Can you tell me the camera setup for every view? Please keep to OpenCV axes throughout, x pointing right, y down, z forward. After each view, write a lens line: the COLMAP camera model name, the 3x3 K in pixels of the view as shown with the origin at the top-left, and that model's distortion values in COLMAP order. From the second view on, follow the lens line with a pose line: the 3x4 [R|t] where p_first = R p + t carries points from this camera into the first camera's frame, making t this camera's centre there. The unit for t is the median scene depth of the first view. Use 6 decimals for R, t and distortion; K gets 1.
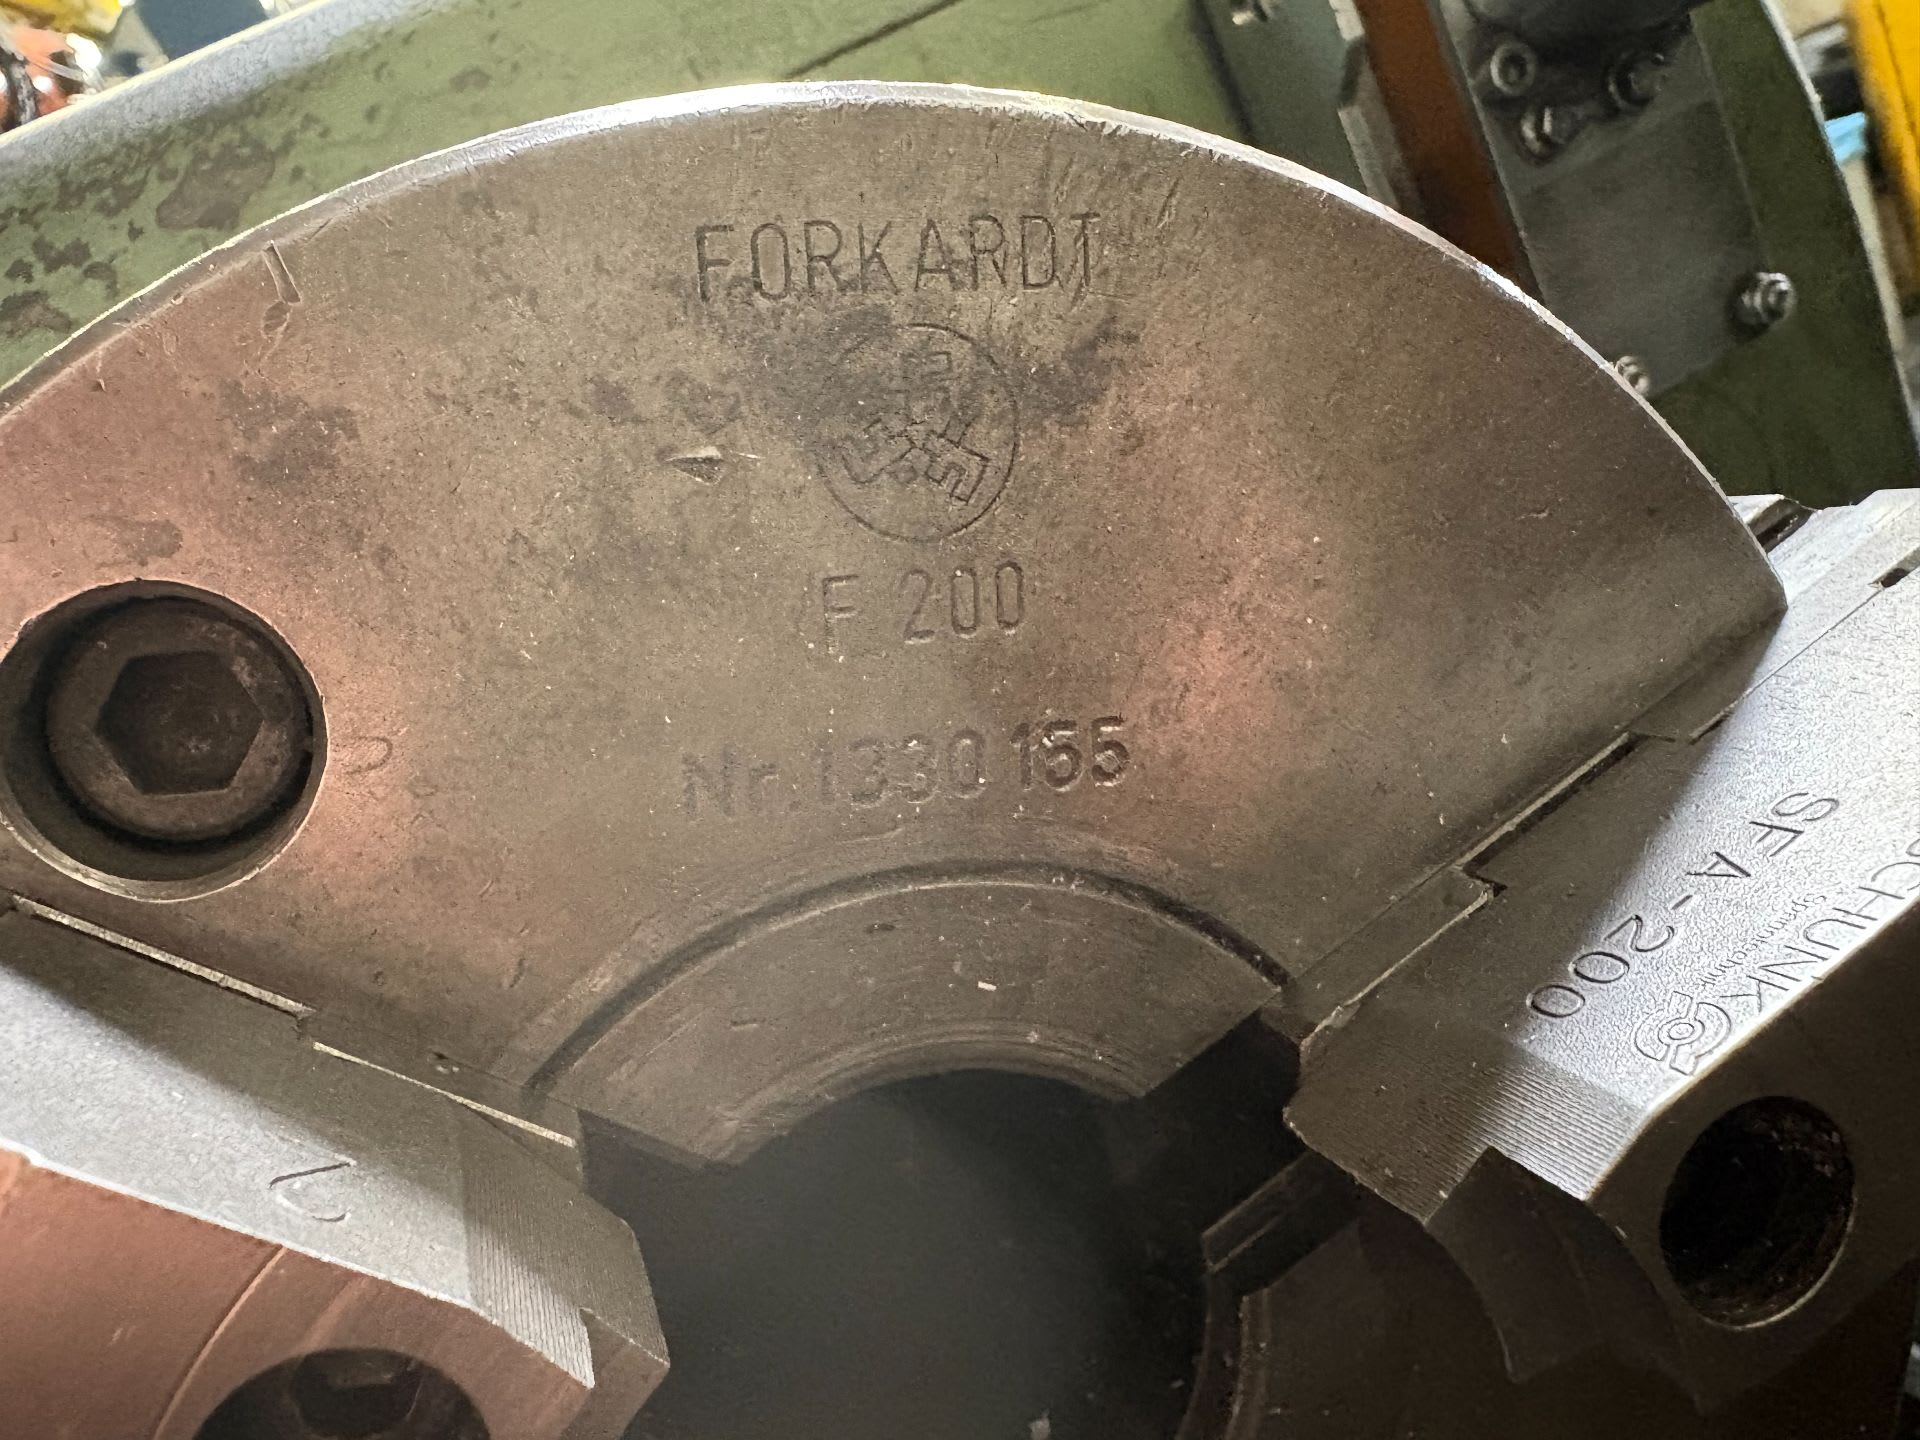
lens RADIAL K [[1182.8, 0, 960.0], [0, 1182.8, 720.0], [0, 0, 1]] dist [0.039859, -0.038944]
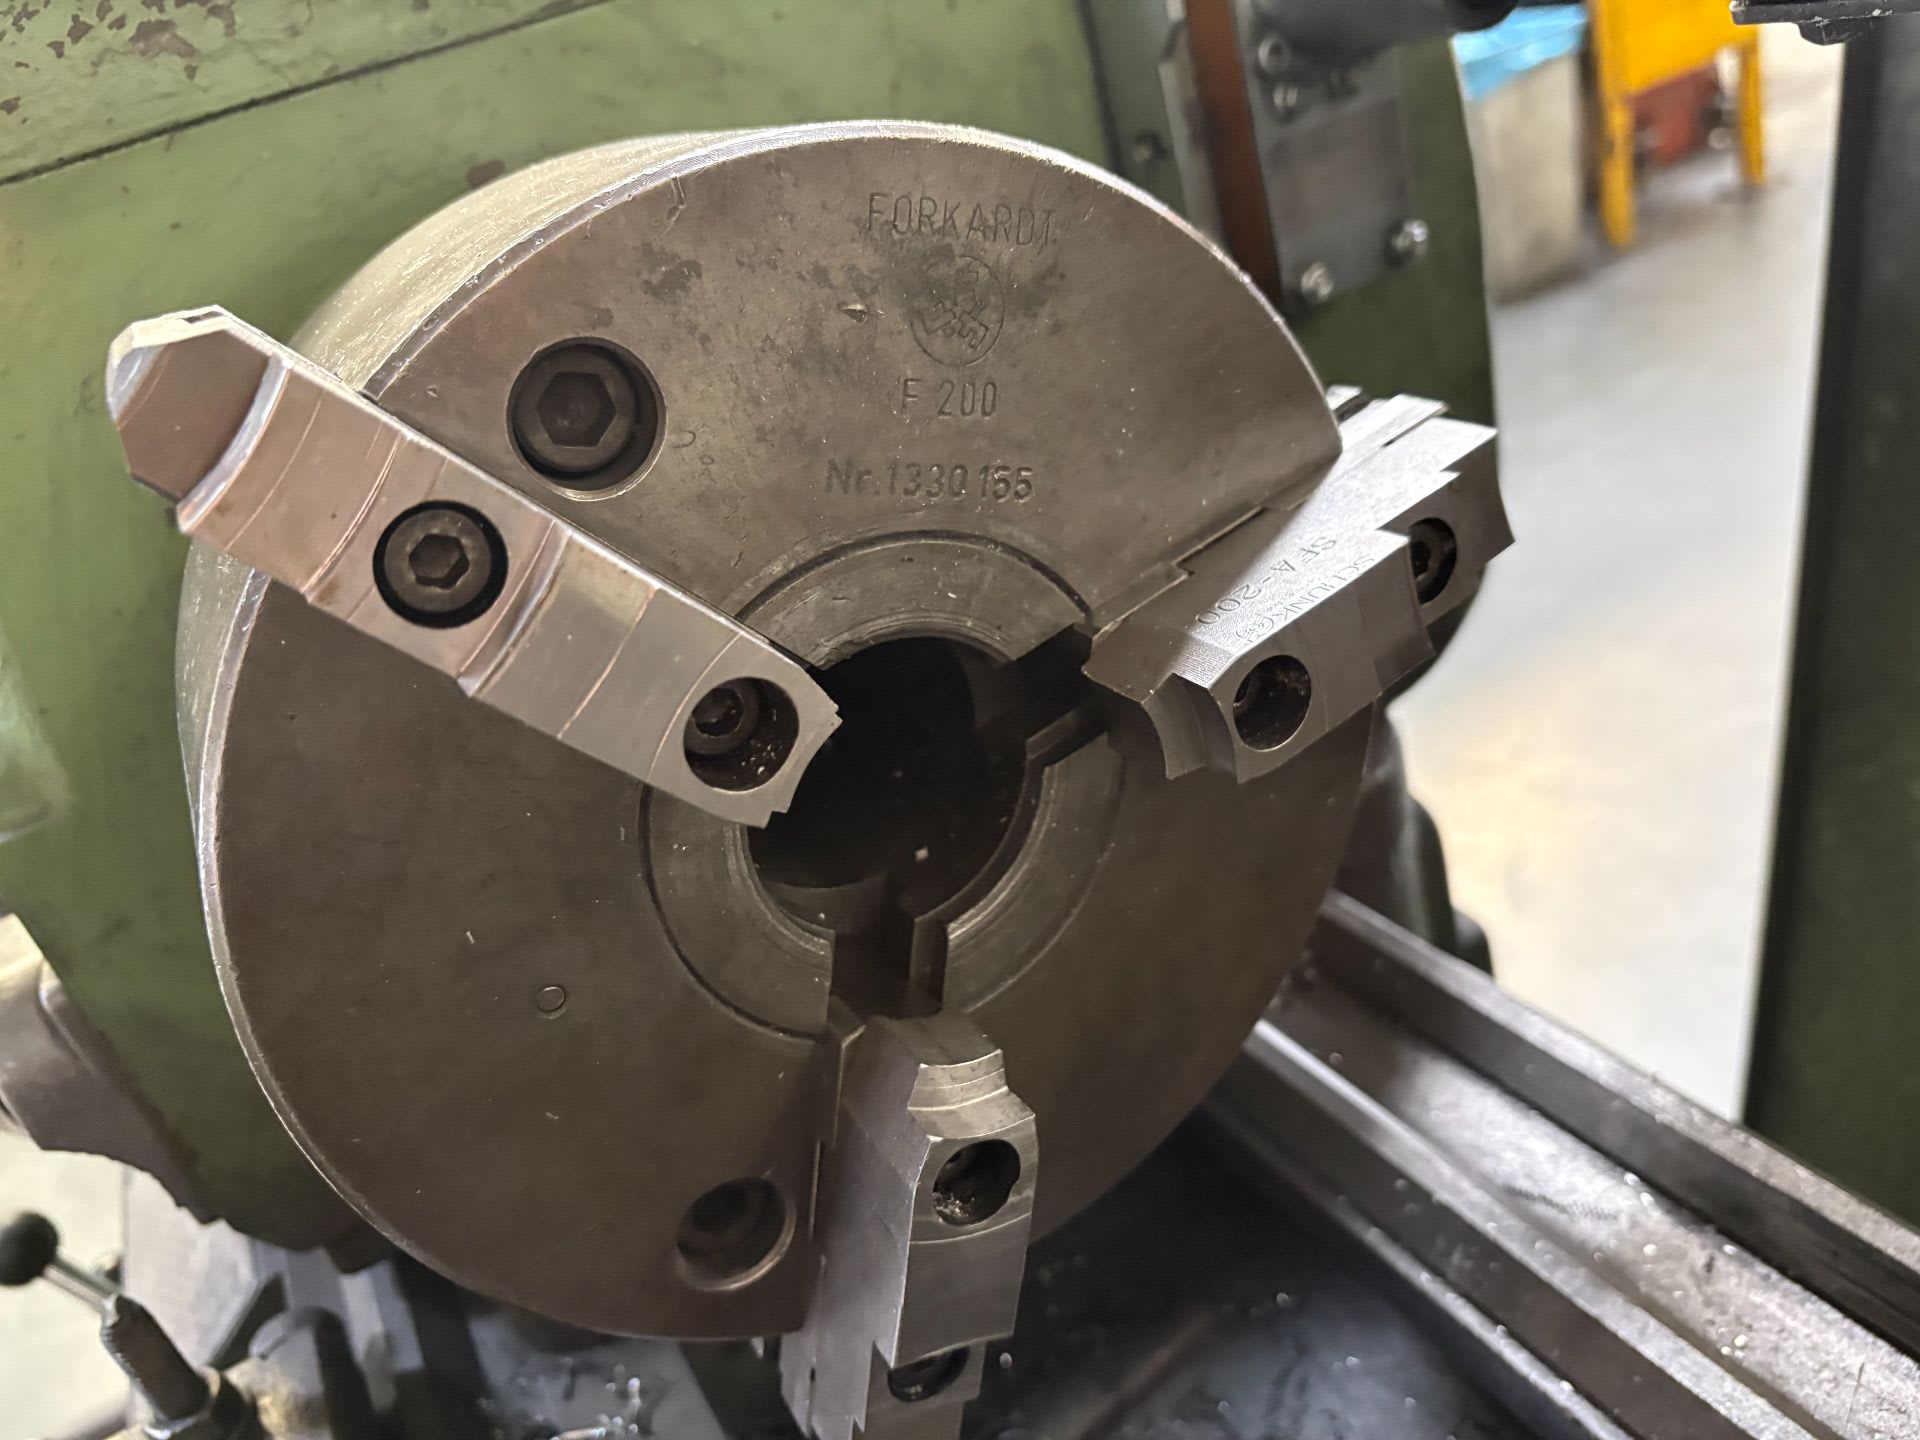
lens RADIAL K [[1438.4, 0, 960.0], [0, 1438.4, 720.0], [0, 0, 1]] dist [0.112995, -0.164488]
pose [[0.960972, 0.073437, 0.266722, -0.627749], [-0.112791, 0.984357, 0.135349, 0.105021], [-0.252610, -0.160151, 0.954222, -1.431475]]
